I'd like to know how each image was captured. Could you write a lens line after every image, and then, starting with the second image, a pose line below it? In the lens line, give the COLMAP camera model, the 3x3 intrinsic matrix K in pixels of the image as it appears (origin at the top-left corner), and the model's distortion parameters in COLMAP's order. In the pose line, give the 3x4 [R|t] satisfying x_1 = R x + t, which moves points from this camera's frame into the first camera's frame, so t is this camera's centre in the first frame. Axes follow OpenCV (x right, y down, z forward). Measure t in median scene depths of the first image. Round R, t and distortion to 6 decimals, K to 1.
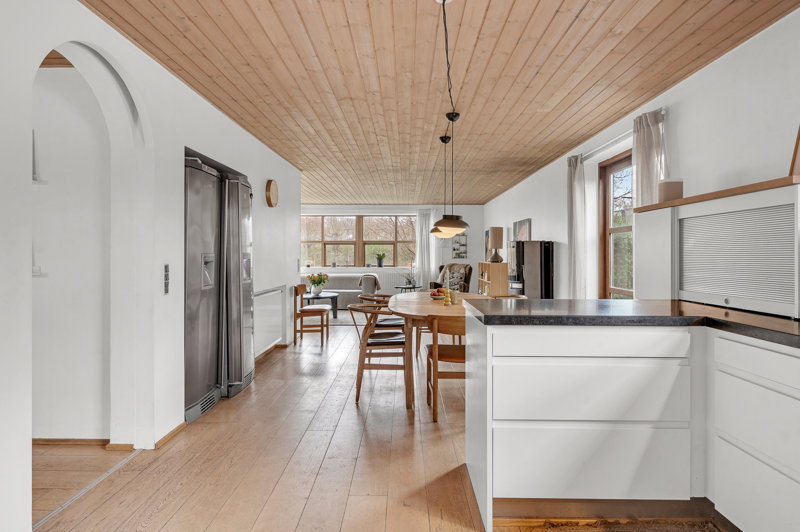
lens RADIAL K [[422.6, 0, 401.7], [0, 422.6, 255.9], [0, 0, 1]] dist [-0.002407, -0.000279]
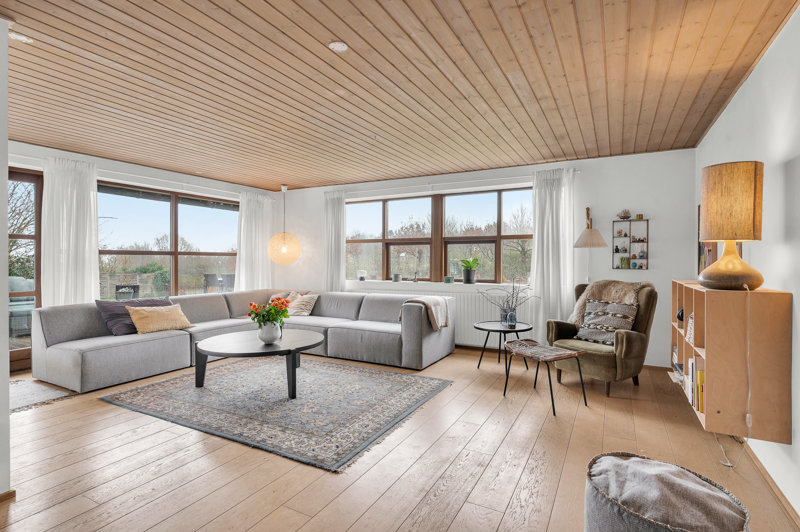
lens RADIAL K [[393.5, 0, 400.0], [0, 393.5, 258.3], [0, 0, 1]] dist [-0.002767, 0.000035]
pose [[0.889183, -0.002197, -0.457547, 0.109727], [-0.004259, 0.999905, -0.013079, 0.000512], [0.457533, 0.013579, 0.889089, 0.501890]]
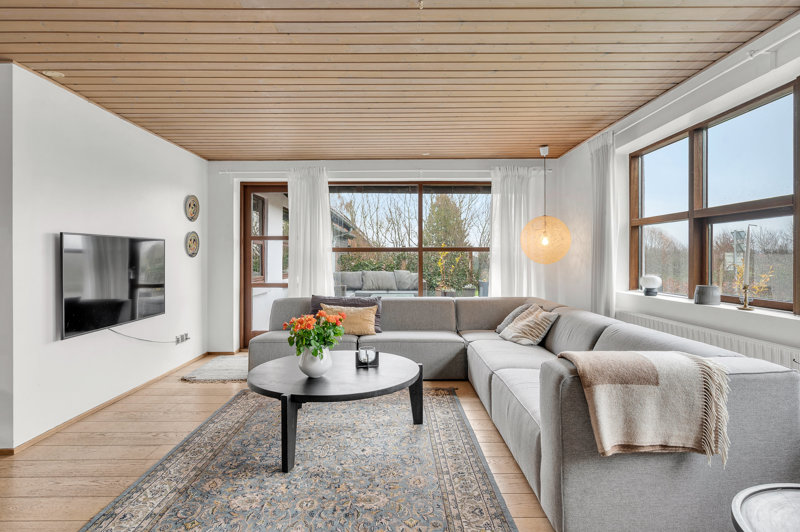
lens RADIAL K [[422.6, 0, 401.7], [0, 422.6, 255.9], [0, 0, 1]] dist [-0.002407, -0.000279]
pose [[0.031972, -0.003313, -0.999483, 0.110417], [-0.004983, 0.999982, -0.003474, -0.002527], [0.999476, 0.005091, 0.031955, 0.812253]]
